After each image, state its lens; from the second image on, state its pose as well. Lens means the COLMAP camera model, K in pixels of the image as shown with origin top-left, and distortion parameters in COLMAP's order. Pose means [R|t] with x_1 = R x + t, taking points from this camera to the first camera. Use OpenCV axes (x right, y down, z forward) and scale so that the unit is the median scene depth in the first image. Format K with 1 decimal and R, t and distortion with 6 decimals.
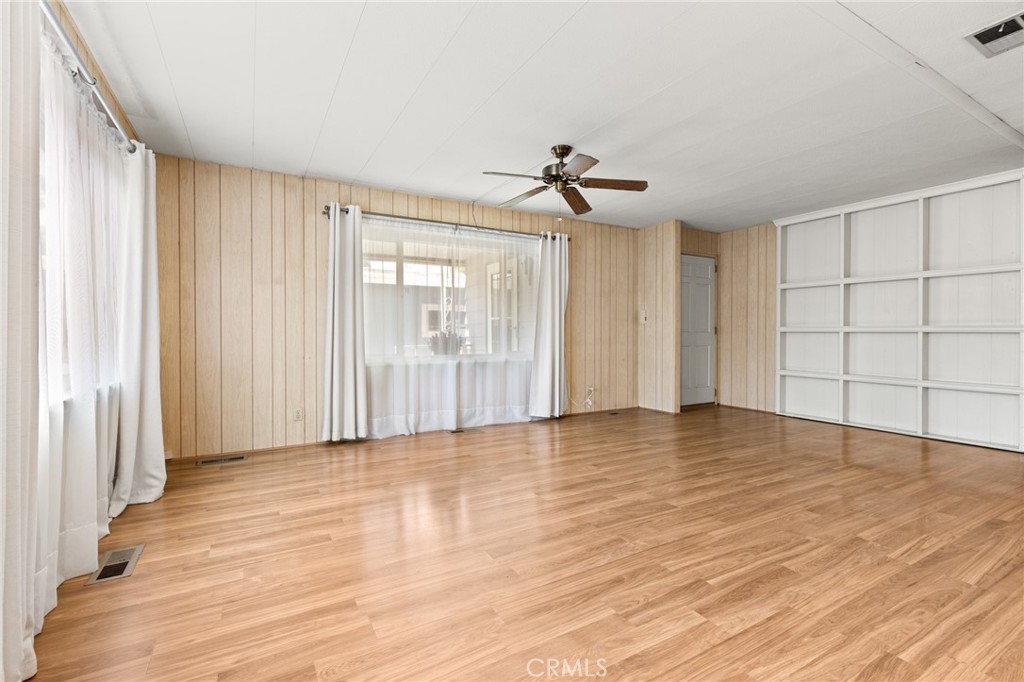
lens RADIAL K [[460.8, 0, 513.9], [0, 460.8, 338.1], [0, 0, 1]] dist [0.011707, 0.000264]
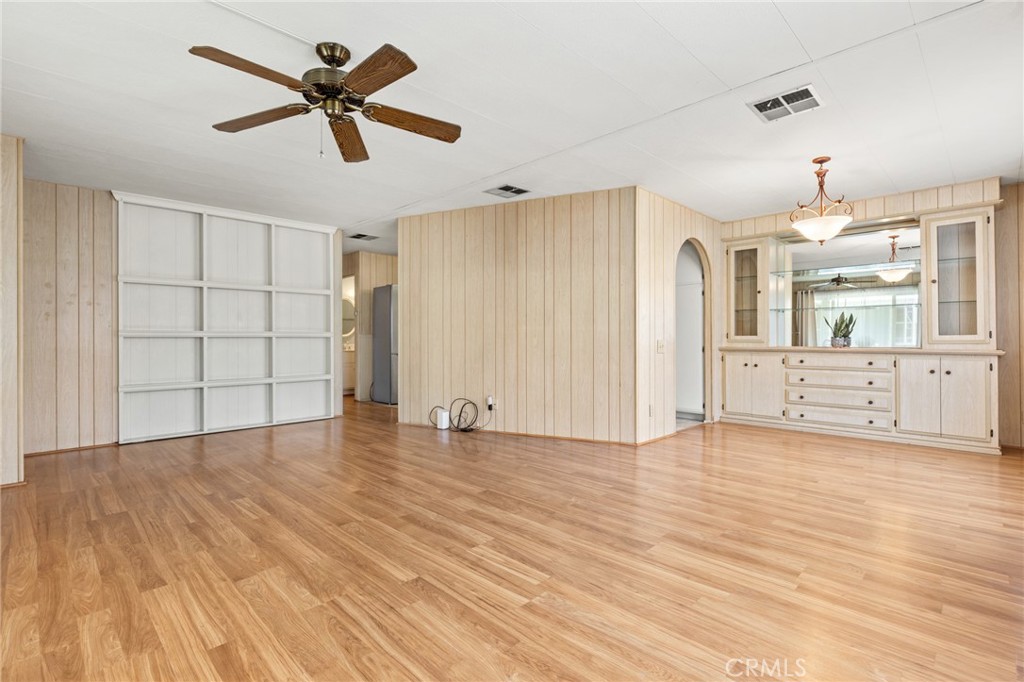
lens RADIAL K [[488.4, 0, 510.1], [0, 488.4, 337.6], [0, 0, 1]] dist [-0.007677, -0.000696]
pose [[-0.265402, 0.002567, 0.964134, -0.743559], [0.013549, 0.999908, 0.001067, -0.006938], [-0.964043, 0.013347, -0.265412, 1.151400]]
